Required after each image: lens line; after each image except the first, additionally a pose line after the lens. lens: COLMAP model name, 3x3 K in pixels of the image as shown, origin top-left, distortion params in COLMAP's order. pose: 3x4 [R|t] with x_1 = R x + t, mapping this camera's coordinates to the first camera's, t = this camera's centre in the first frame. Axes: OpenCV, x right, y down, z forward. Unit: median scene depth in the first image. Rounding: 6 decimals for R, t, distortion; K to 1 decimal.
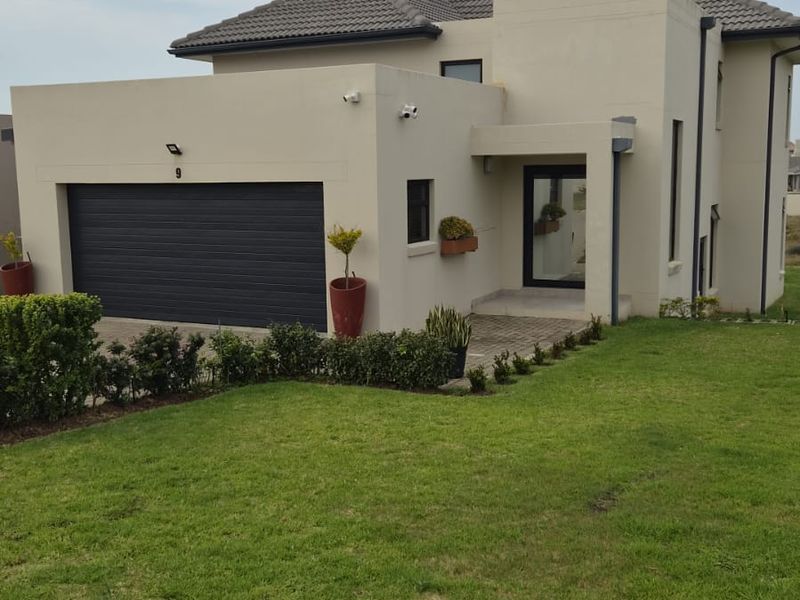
lens RADIAL K [[977.4, 0, 400.0], [0, 977.4, 300.0], [0, 0, 1]] dist [0.075246, -0.031254]
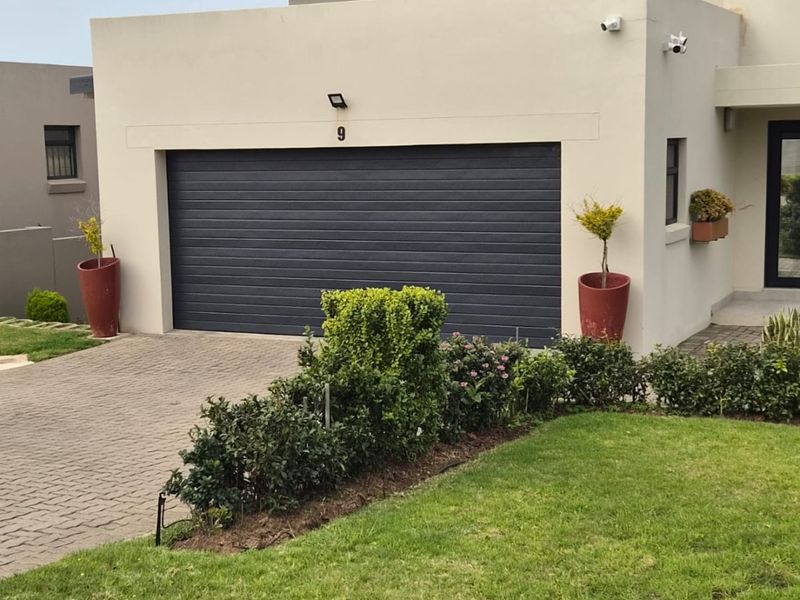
lens RADIAL K [[1323.4, 0, 400.0], [0, 1323.4, 300.0], [0, 0, 1]] dist [0.250819, -1.266966]
pose [[0.999919, -0.008245, 0.009648, -0.202100], [0.008375, 0.999875, -0.013445, 0.009013], [-0.009536, 0.013525, 0.999863, 0.010951]]
